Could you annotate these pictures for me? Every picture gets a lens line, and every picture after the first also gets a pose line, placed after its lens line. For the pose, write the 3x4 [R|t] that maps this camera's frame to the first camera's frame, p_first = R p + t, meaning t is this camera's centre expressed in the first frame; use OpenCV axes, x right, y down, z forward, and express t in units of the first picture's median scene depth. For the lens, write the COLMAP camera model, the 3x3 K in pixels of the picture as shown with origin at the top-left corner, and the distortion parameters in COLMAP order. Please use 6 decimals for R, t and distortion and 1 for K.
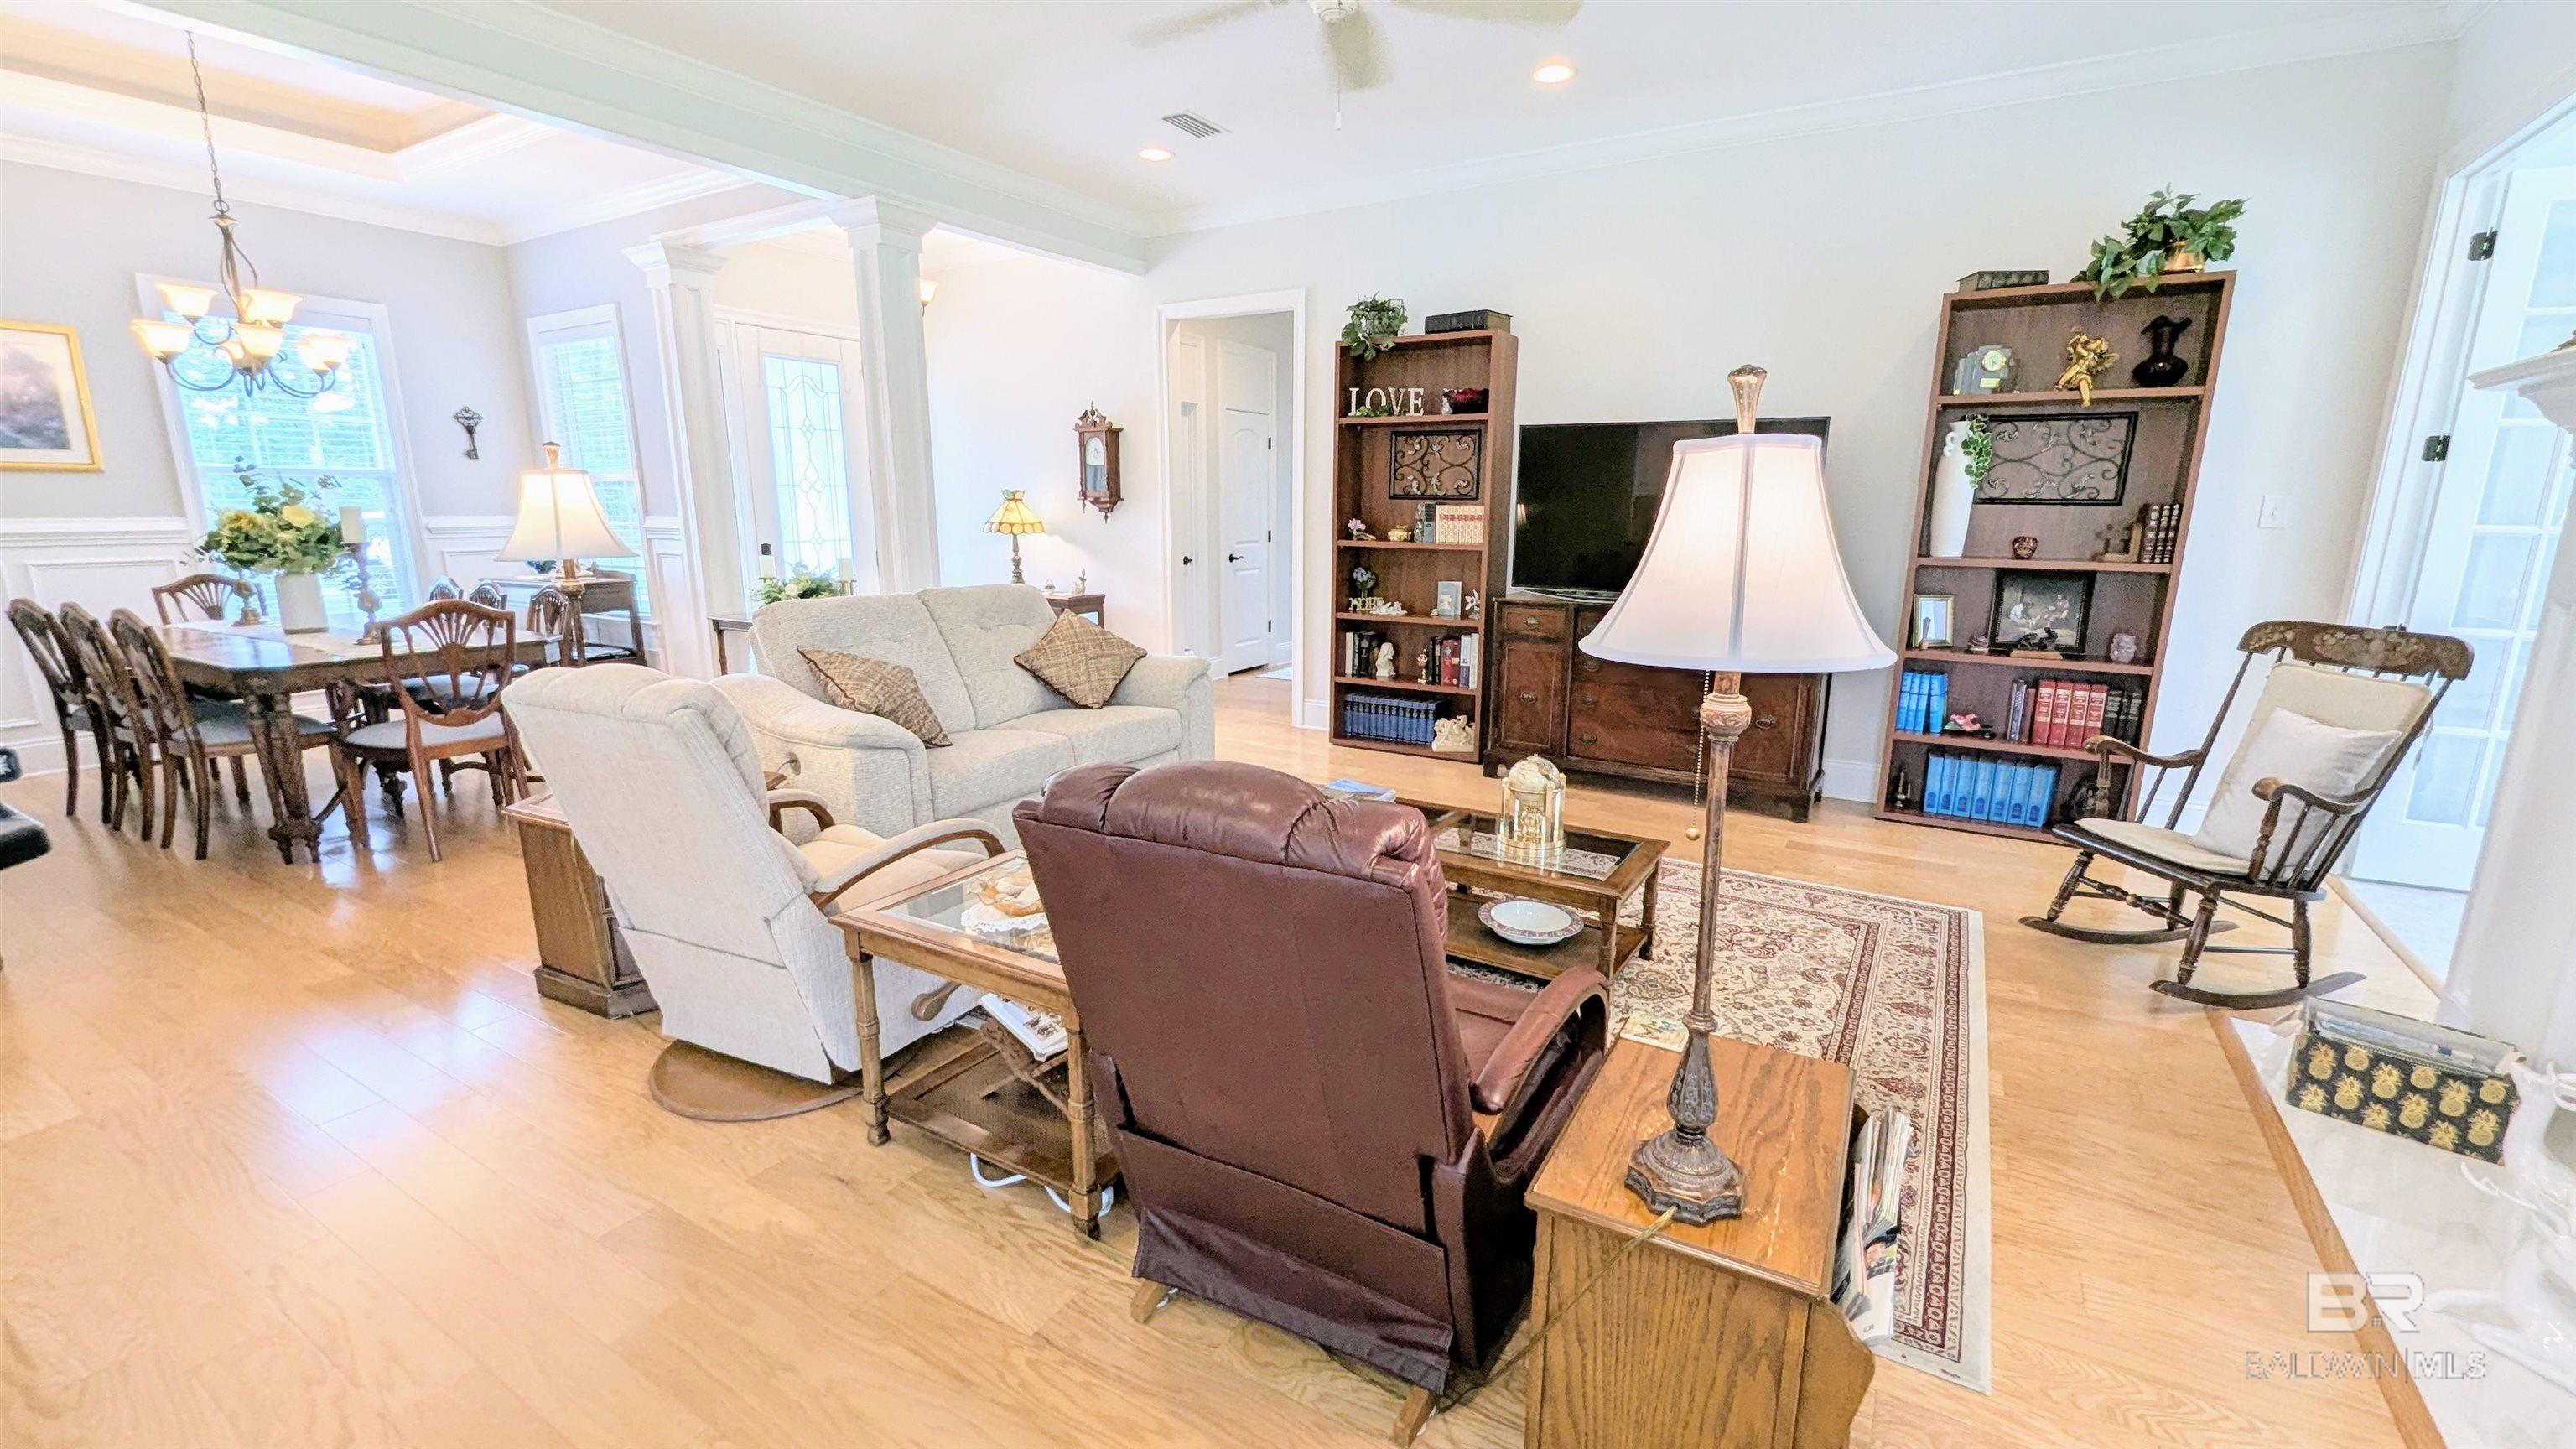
lens RADIAL K [[1075.6, 0, 1294.2], [0, 1075.6, 735.0], [0, 0, 1]] dist [0.001059, -0.000683]
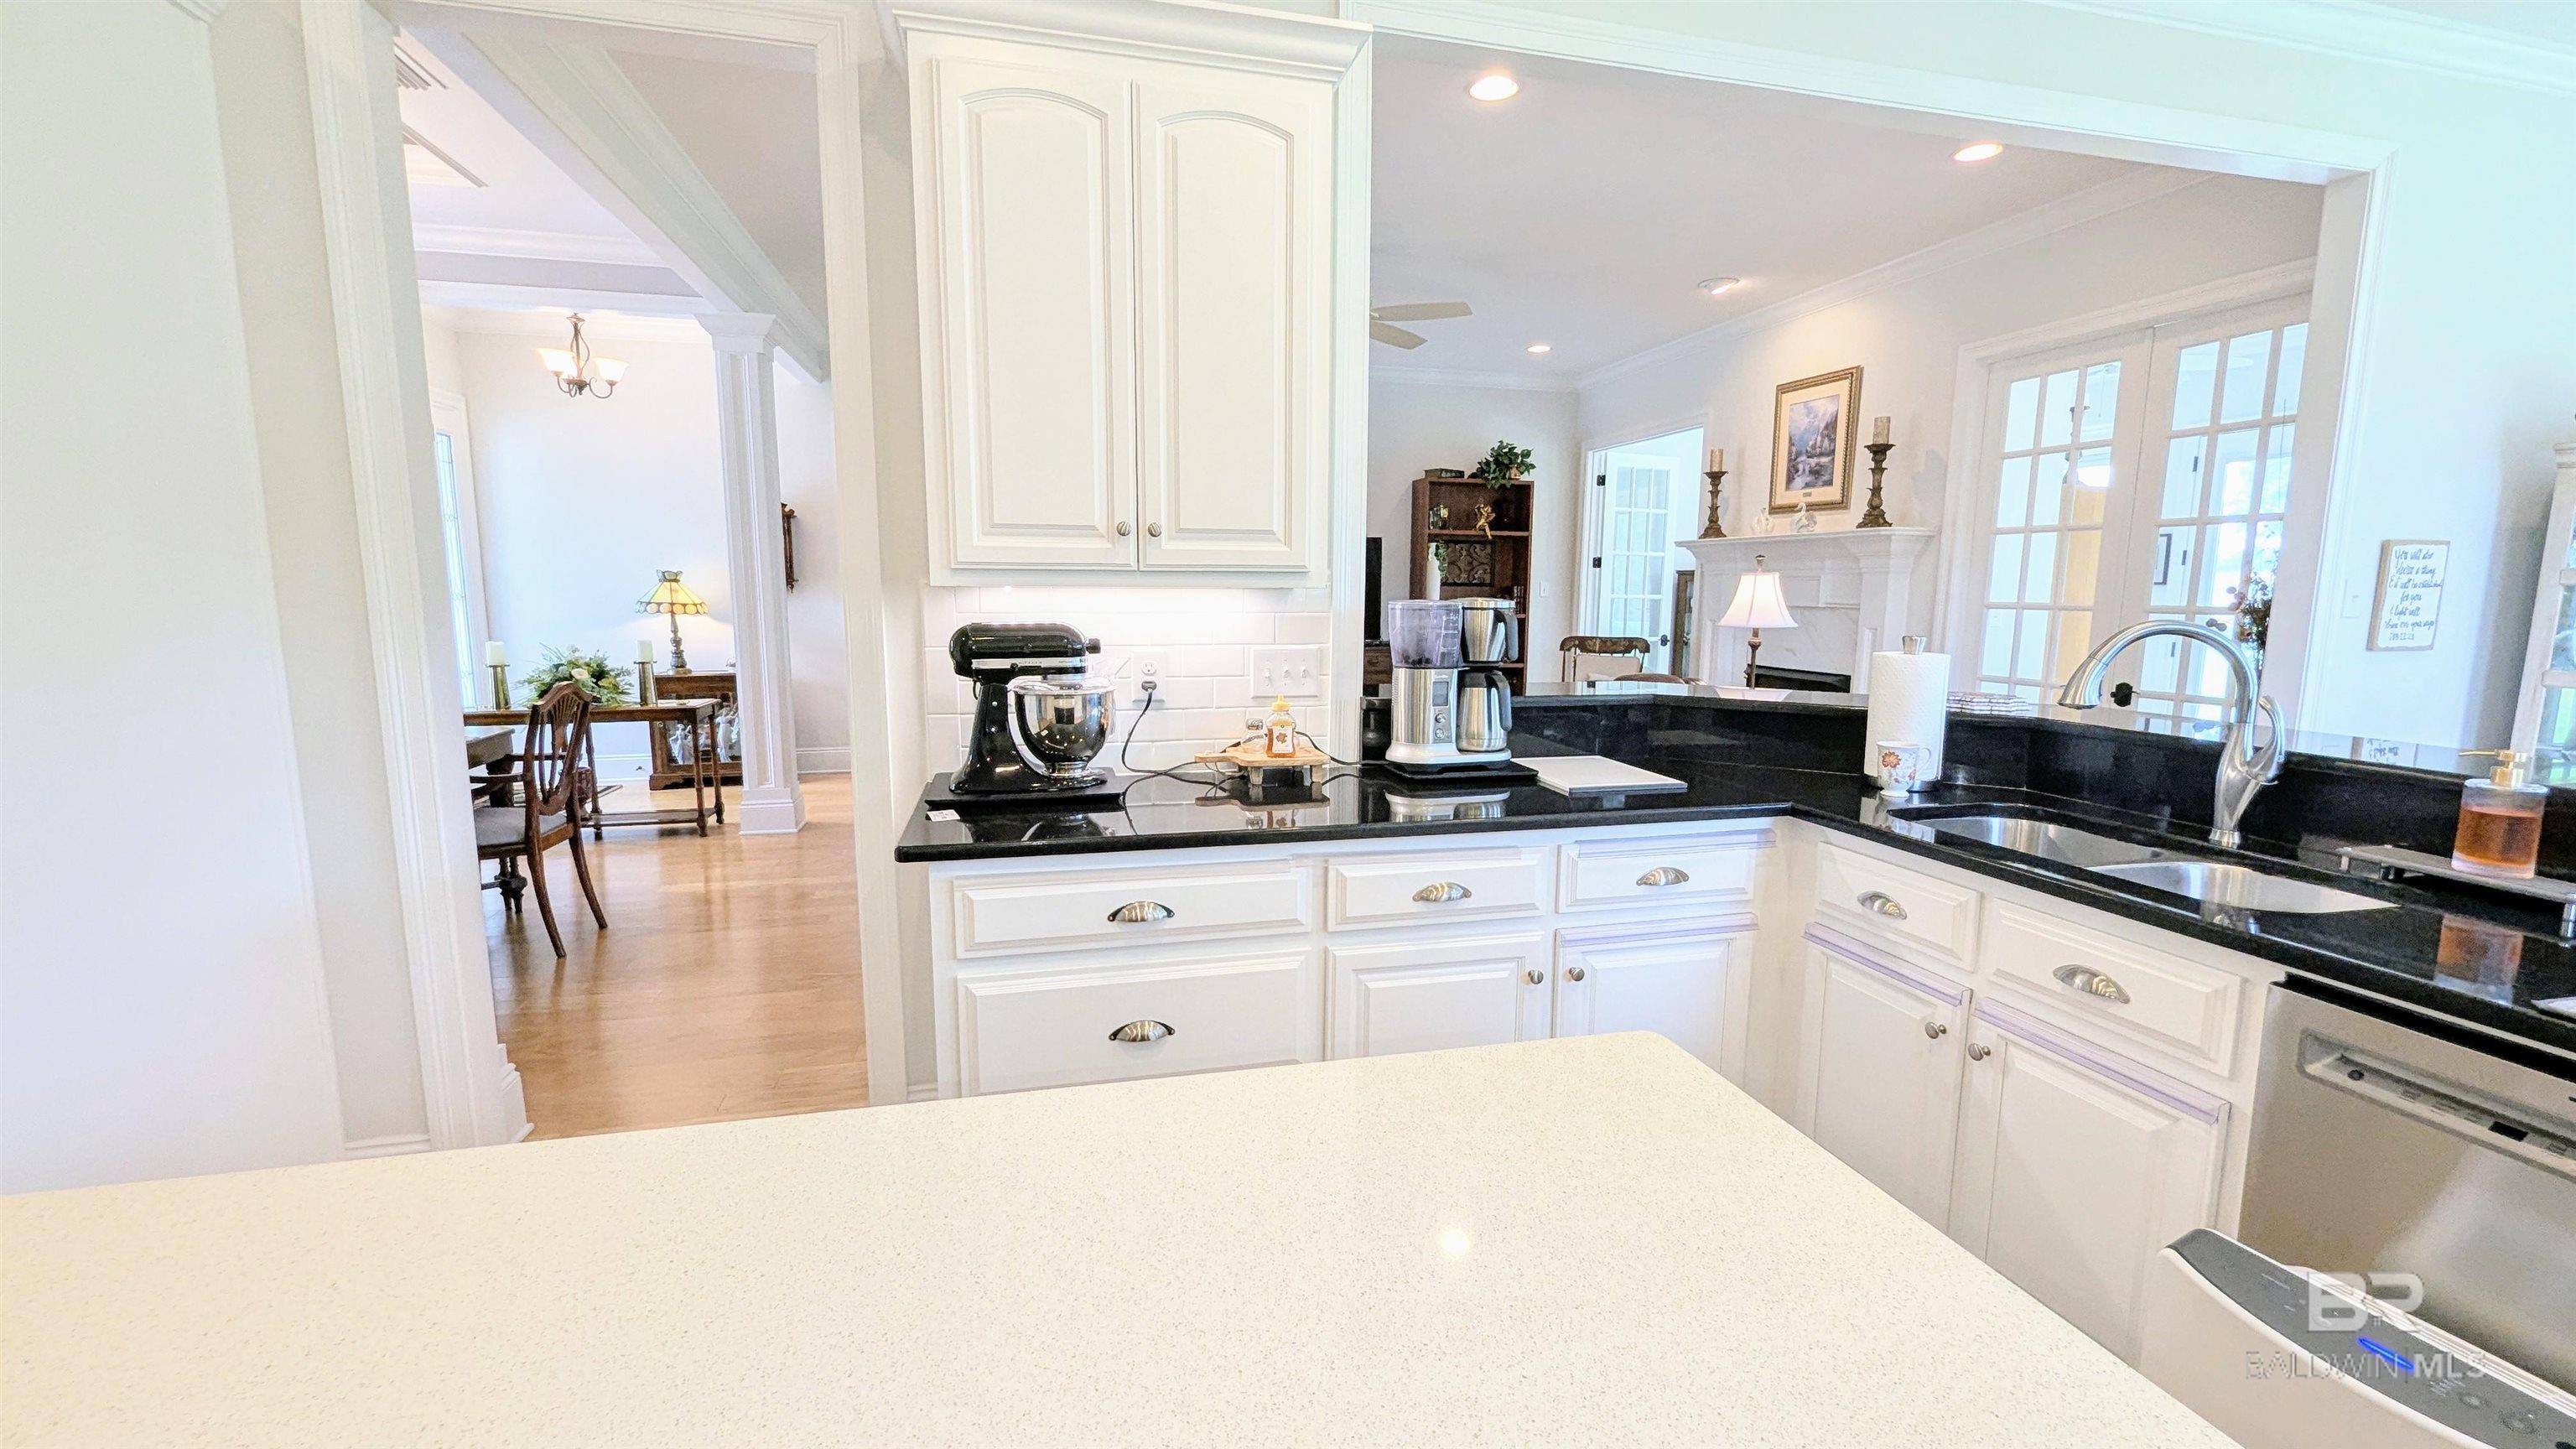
lens RADIAL K [[1075.6, 0, 1302.7], [0, 1075.6, 739.9], [0, 0, 1]] dist [0.001059, -0.000683]
pose [[0.698705, -0.100786, 0.708275, -0.706573], [0.148234, 0.988937, -0.005508, 0.023349], [-0.699884, 0.108839, 0.705915, -0.111384]]
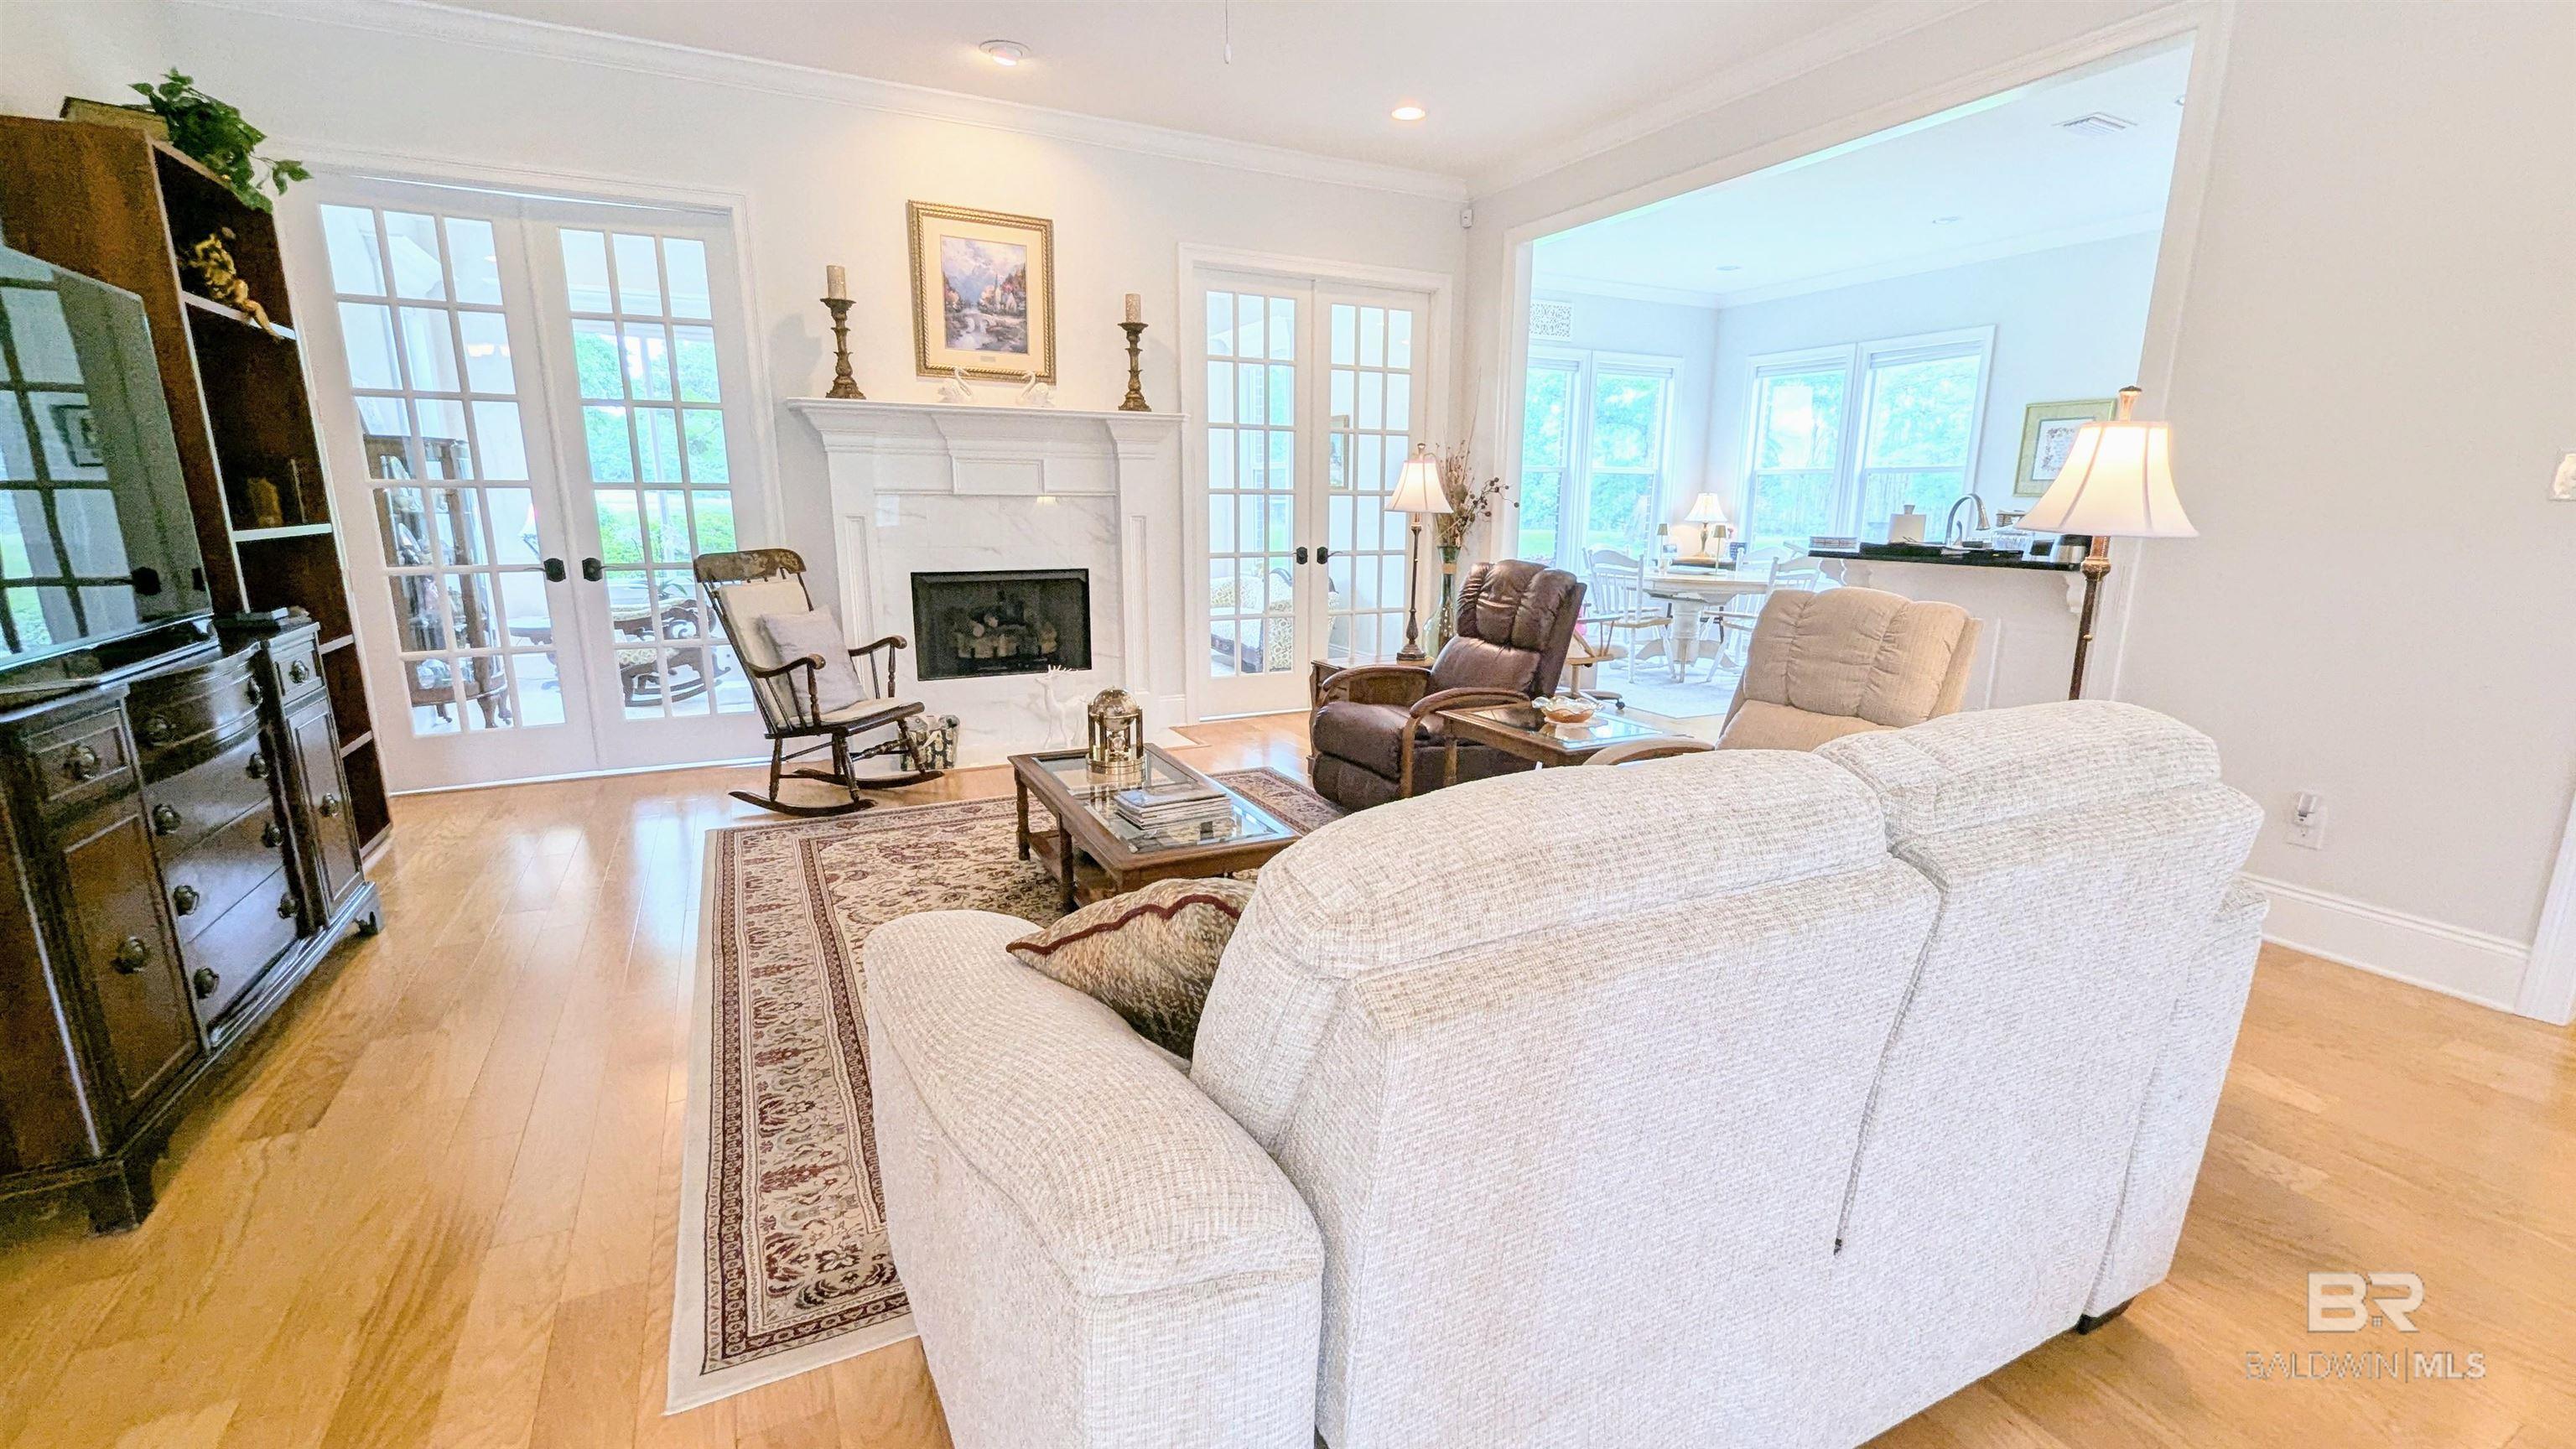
lens RADIAL K [[1075.6, 0, 1301.8], [0, 1075.6, 735.2], [0, 0, 1]] dist [0.001059, -0.000683]
pose [[-0.853942, -0.125168, 0.505090, -0.278852], [0.098917, 0.913896, 0.393712, -0.191571], [-0.510880, 0.386169, -0.768033, 0.946538]]
